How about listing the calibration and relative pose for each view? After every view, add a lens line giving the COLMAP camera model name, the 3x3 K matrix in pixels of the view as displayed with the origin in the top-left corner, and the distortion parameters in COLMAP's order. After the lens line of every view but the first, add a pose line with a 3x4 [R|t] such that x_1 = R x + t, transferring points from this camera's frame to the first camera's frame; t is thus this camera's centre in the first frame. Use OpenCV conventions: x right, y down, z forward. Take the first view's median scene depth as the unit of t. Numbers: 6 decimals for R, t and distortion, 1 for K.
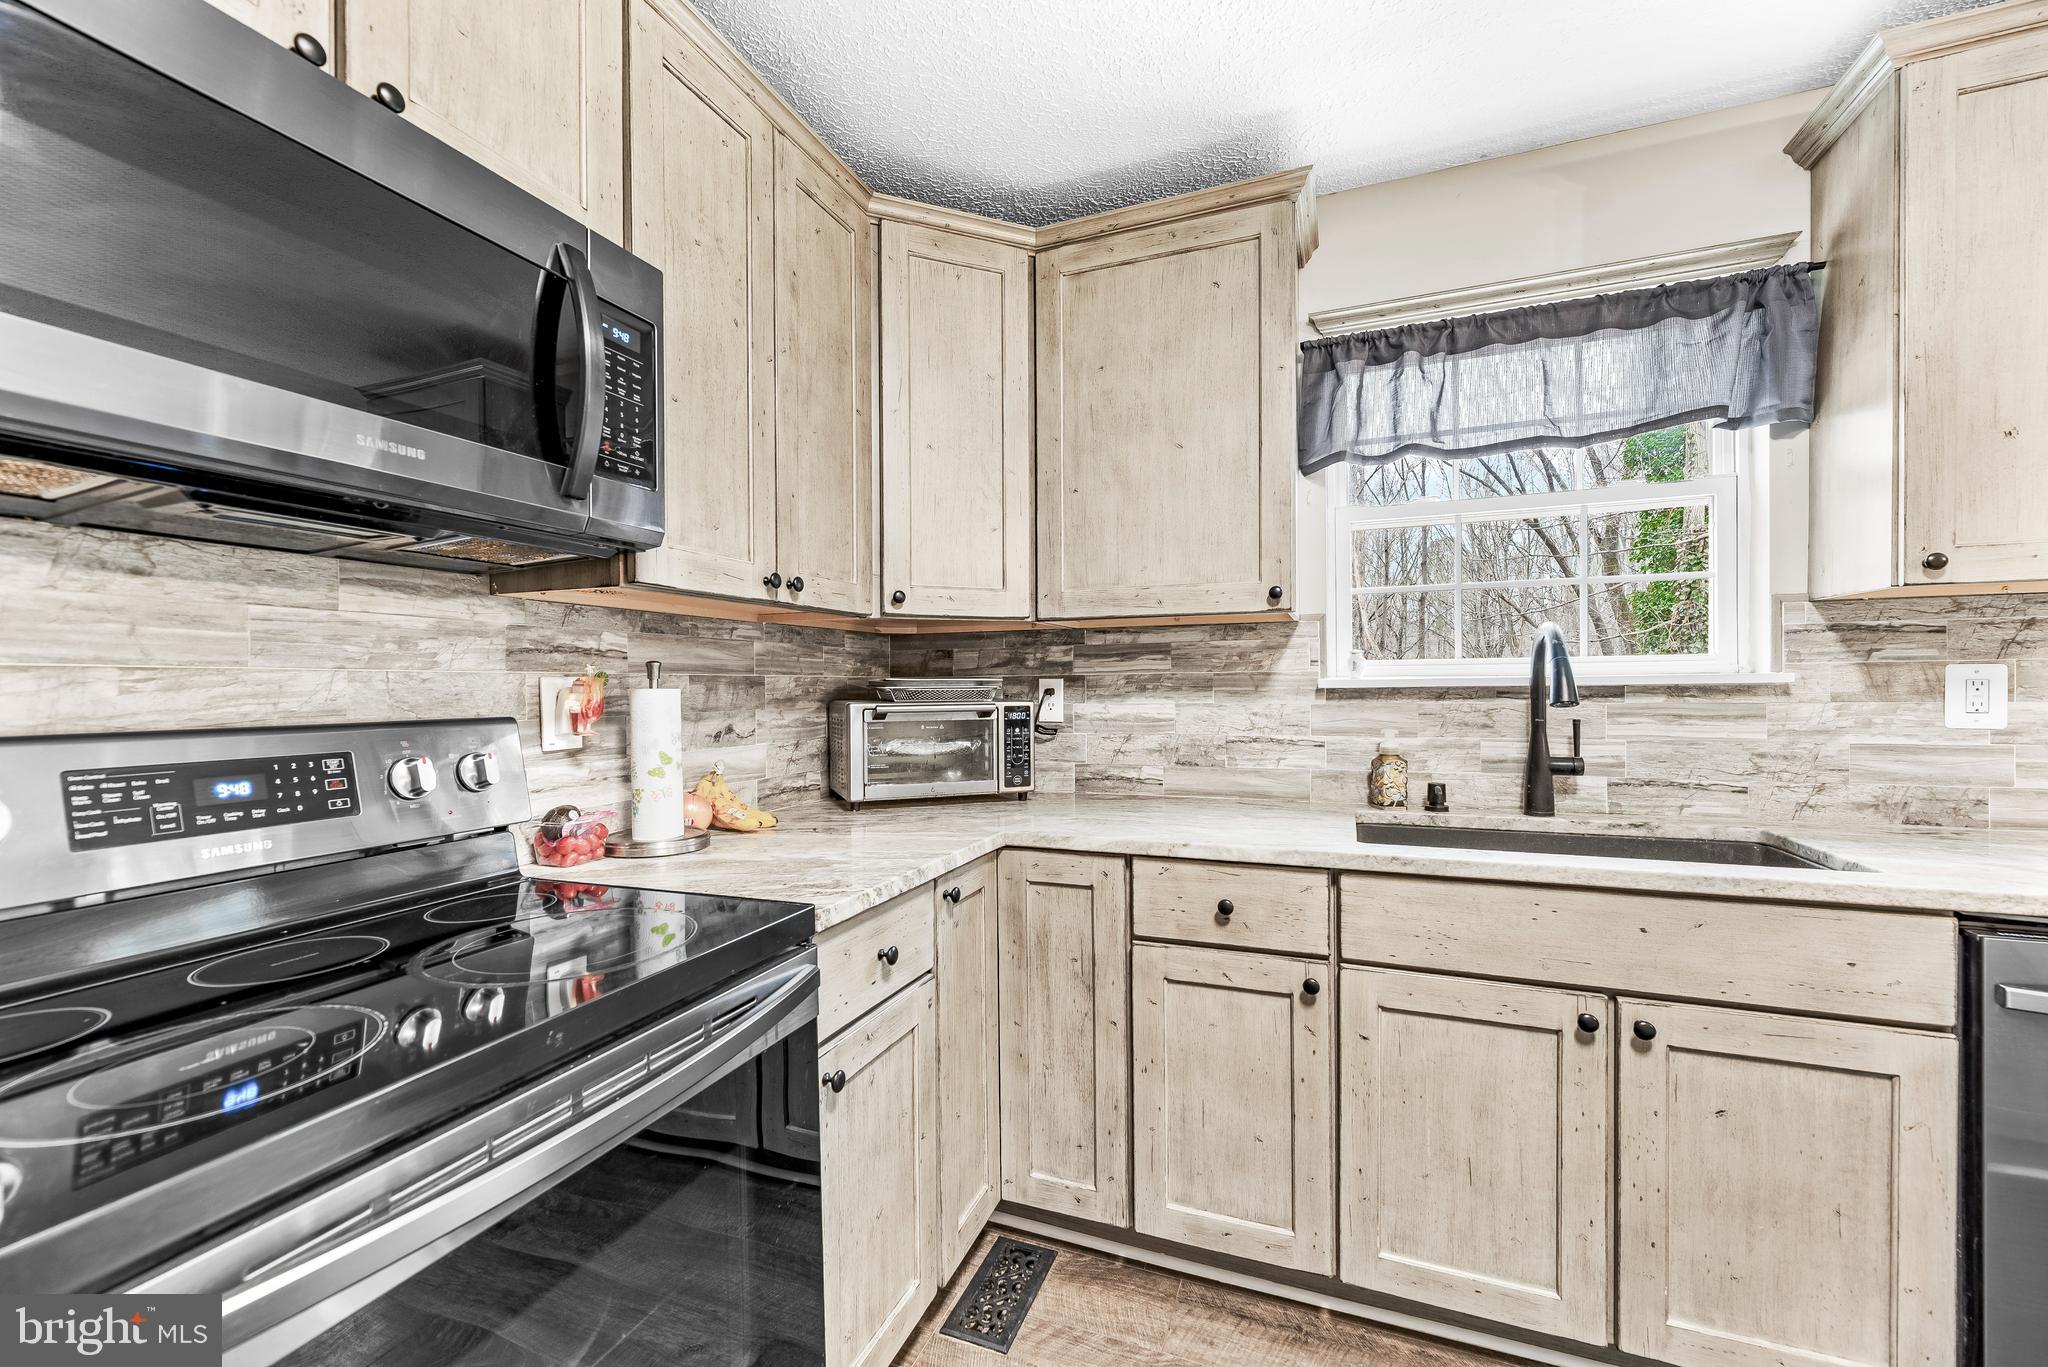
lens RADIAL K [[821.5, 0, 1014.2], [0, 821.5, 691.4], [0, 0, 1]] dist [-0.002084, -0.000086]
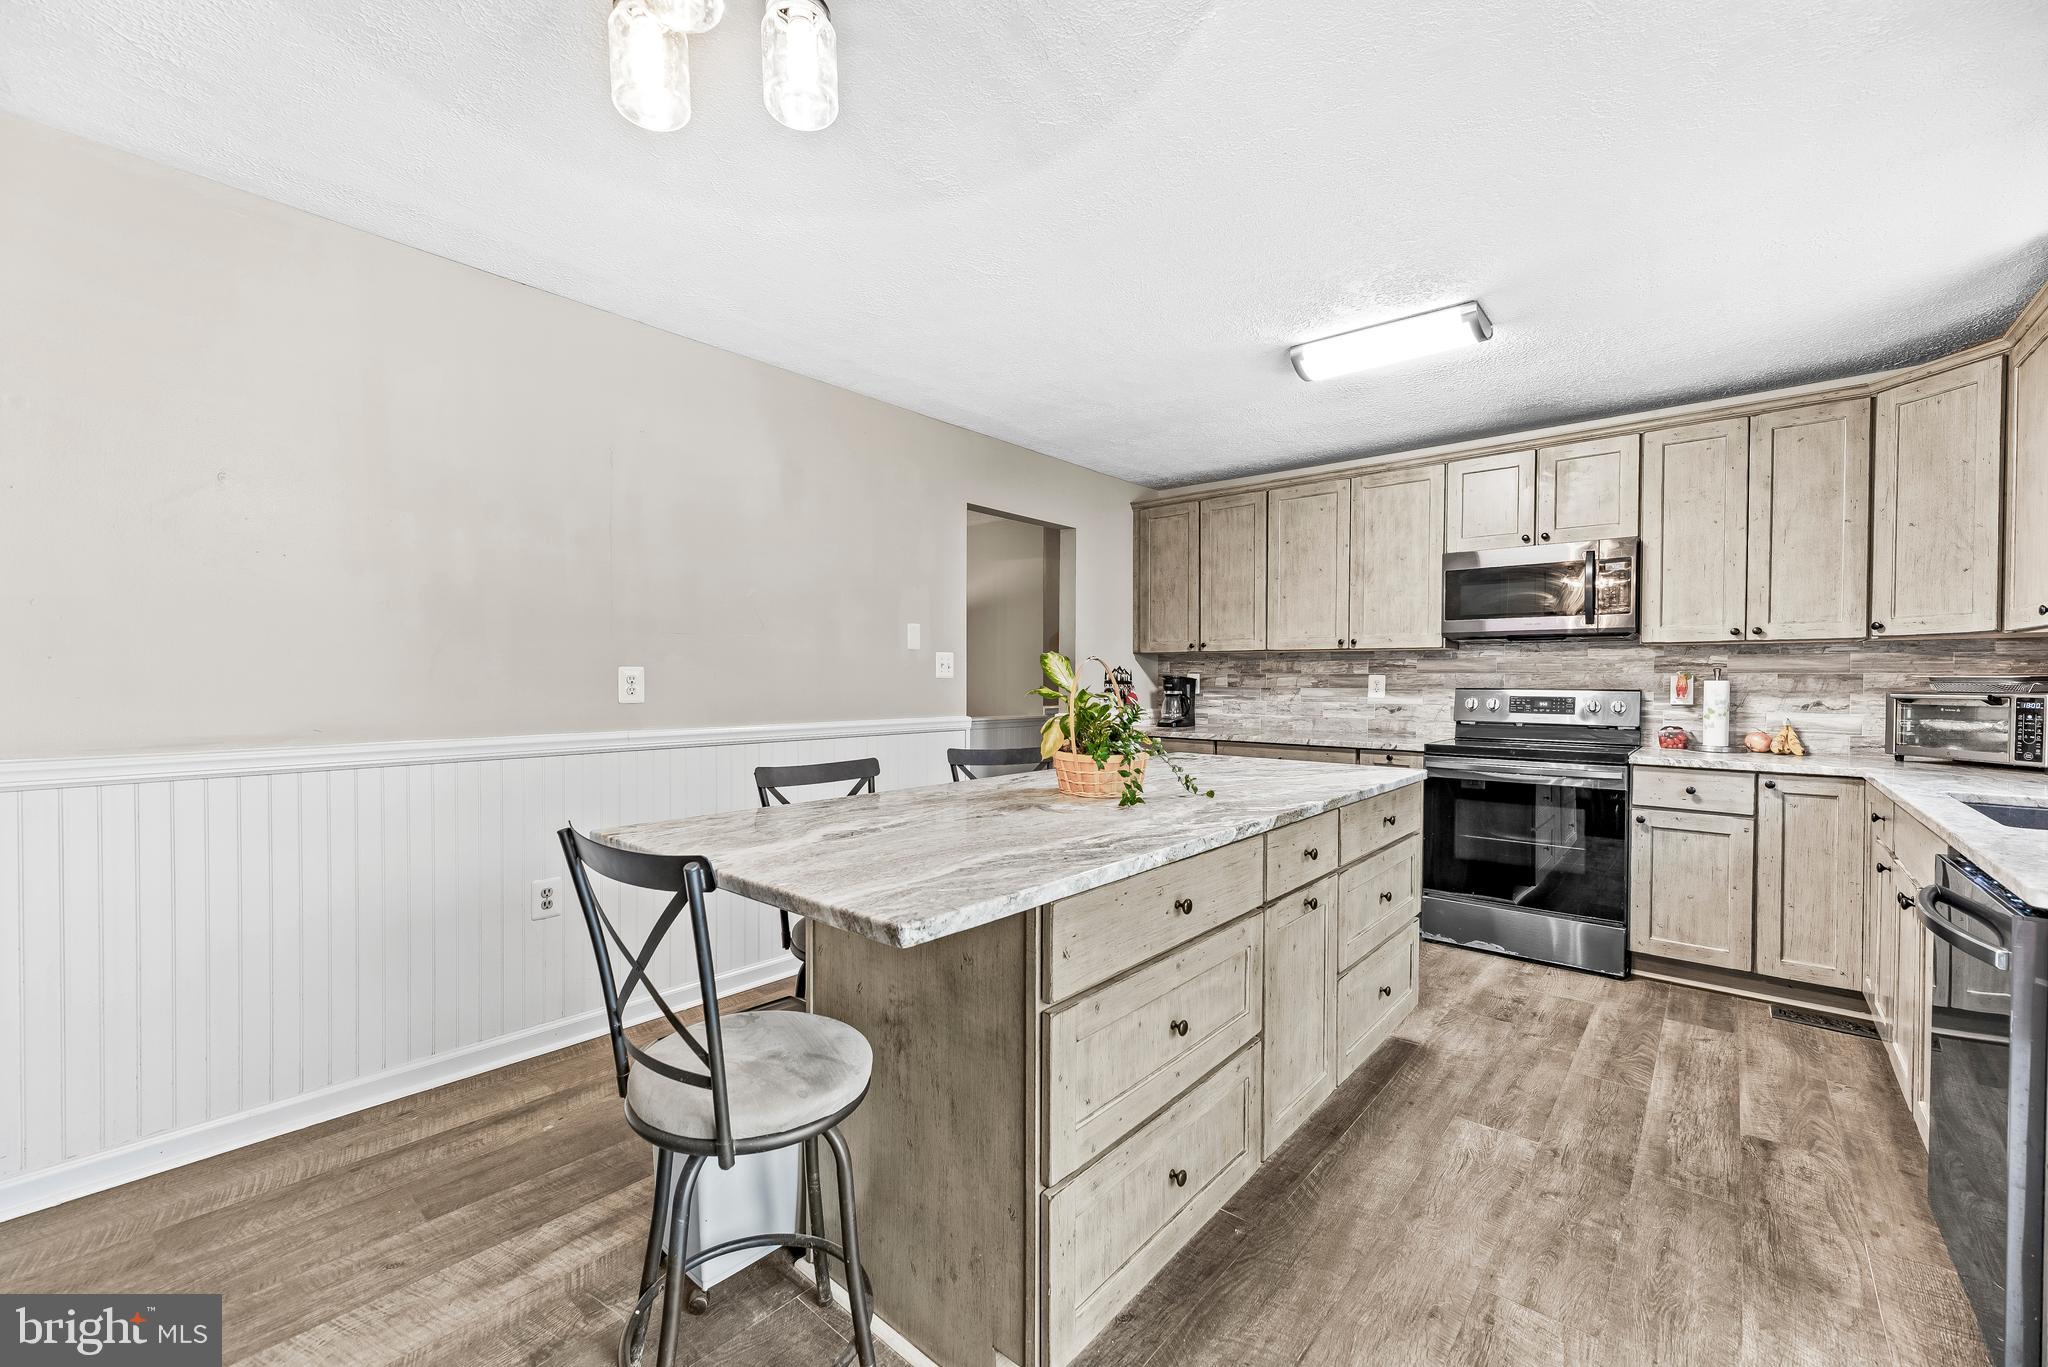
lens RADIAL K [[831.0, 0, 1029.4], [0, 831.0, 723.9], [0, 0, 1]] dist [-0.000882, -0.000081]
pose [[-0.312993, 0.059905, -0.947864, 2.005430], [-0.006585, 0.997848, 0.065238, -0.017830], [0.949733, 0.026661, -0.311925, -0.073477]]
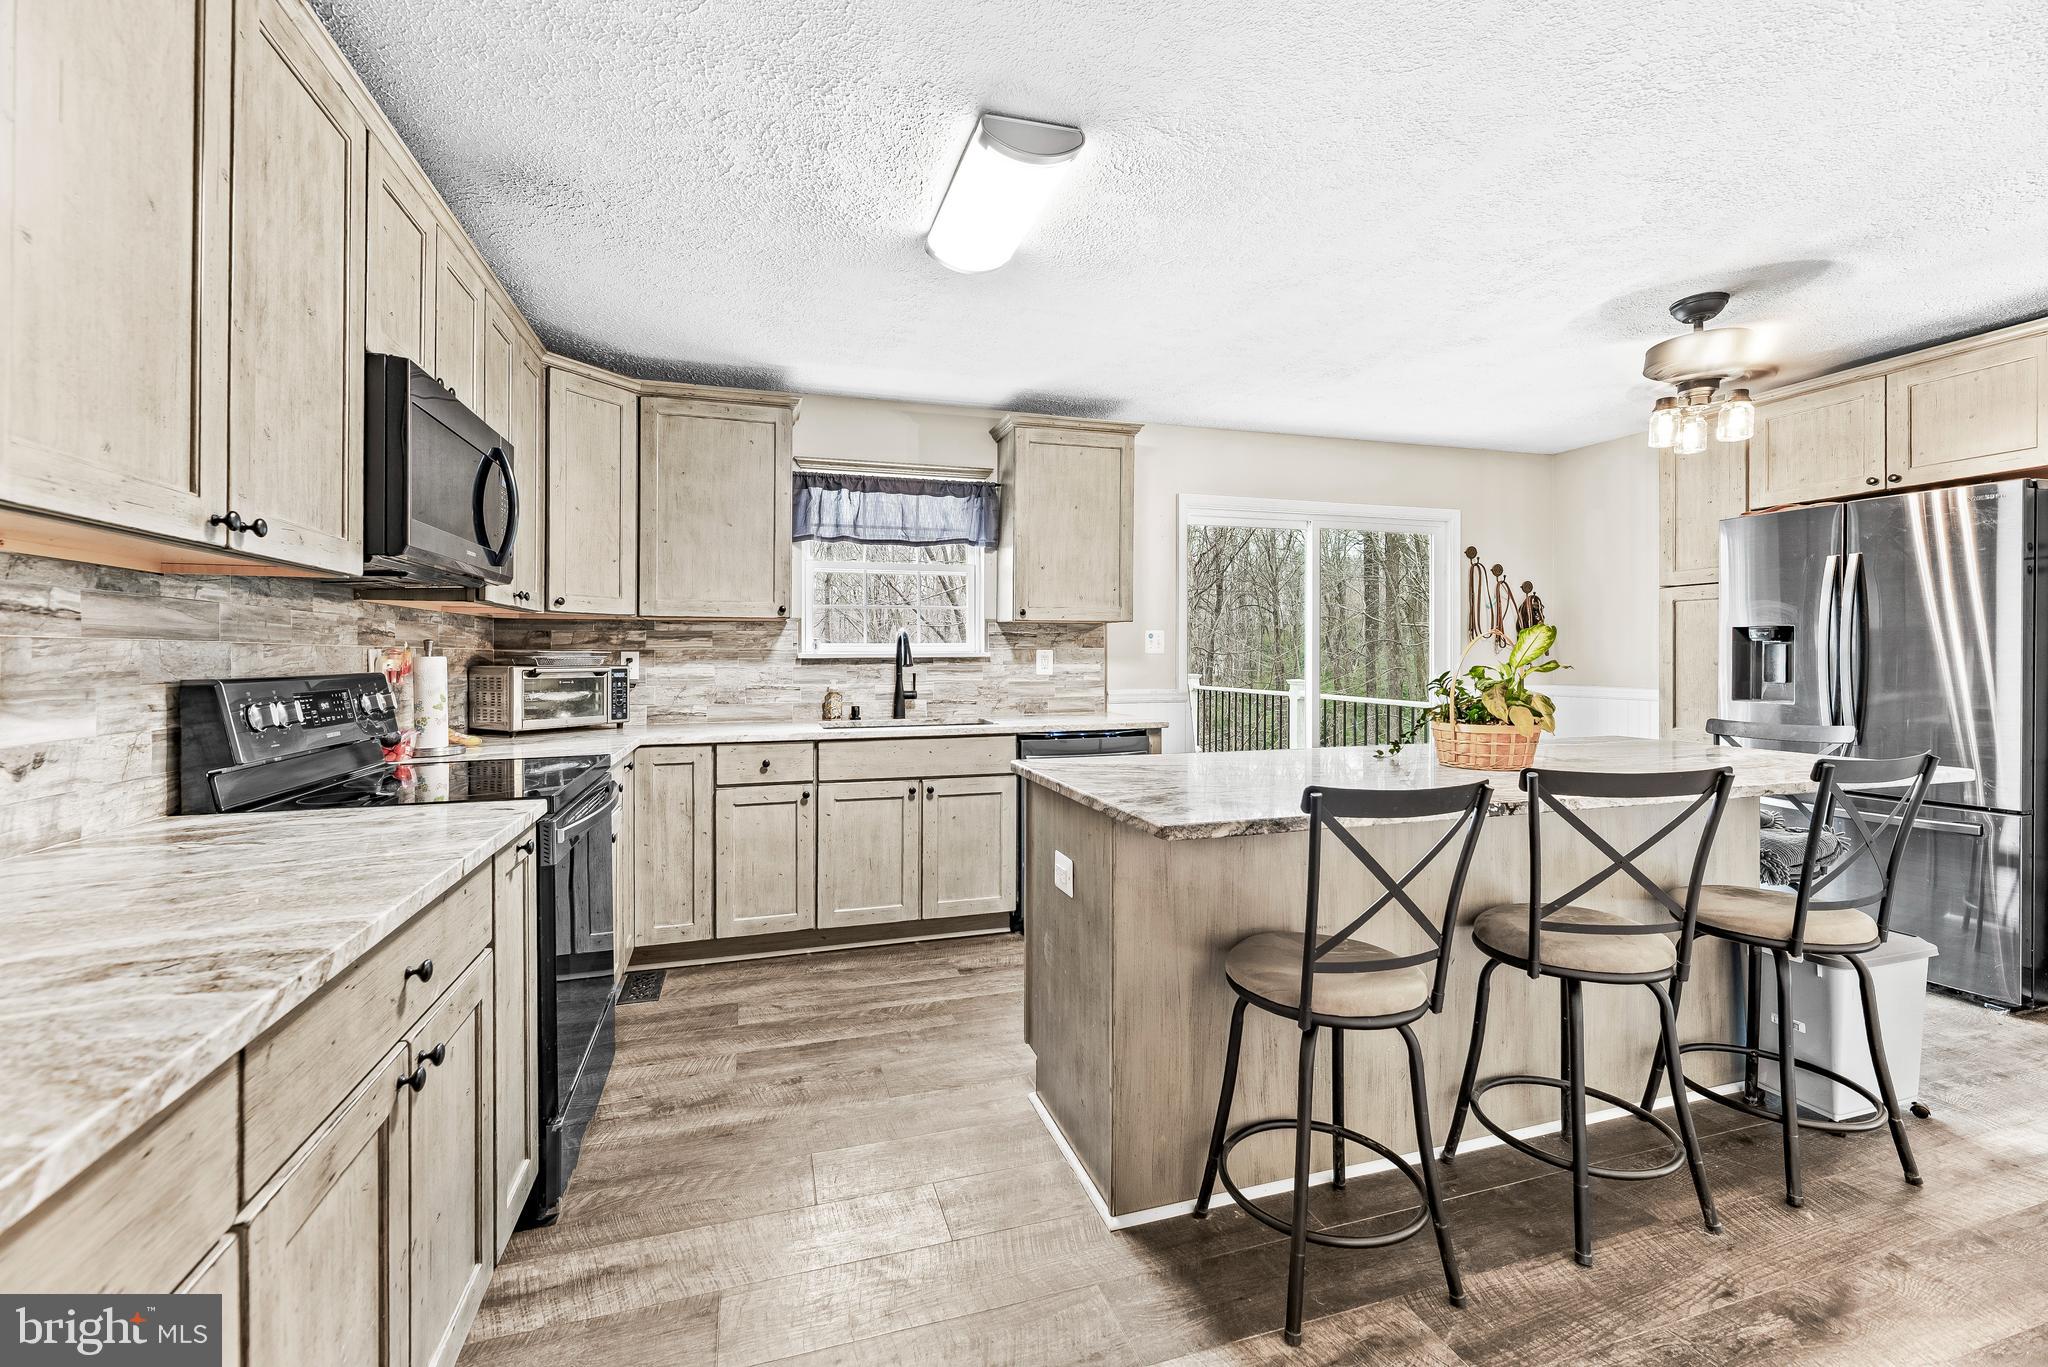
lens RADIAL K [[836.5, 0, 1012.9], [0, 836.5, 661.1], [0, 0, 1]] dist [-0.000924, -0.000106]
pose [[0.776846, 0.002147, 0.629687, -0.497520], [0.000018, 0.999994, -0.003432, 0.010121], [-0.629691, 0.002678, 0.776841, -0.871655]]
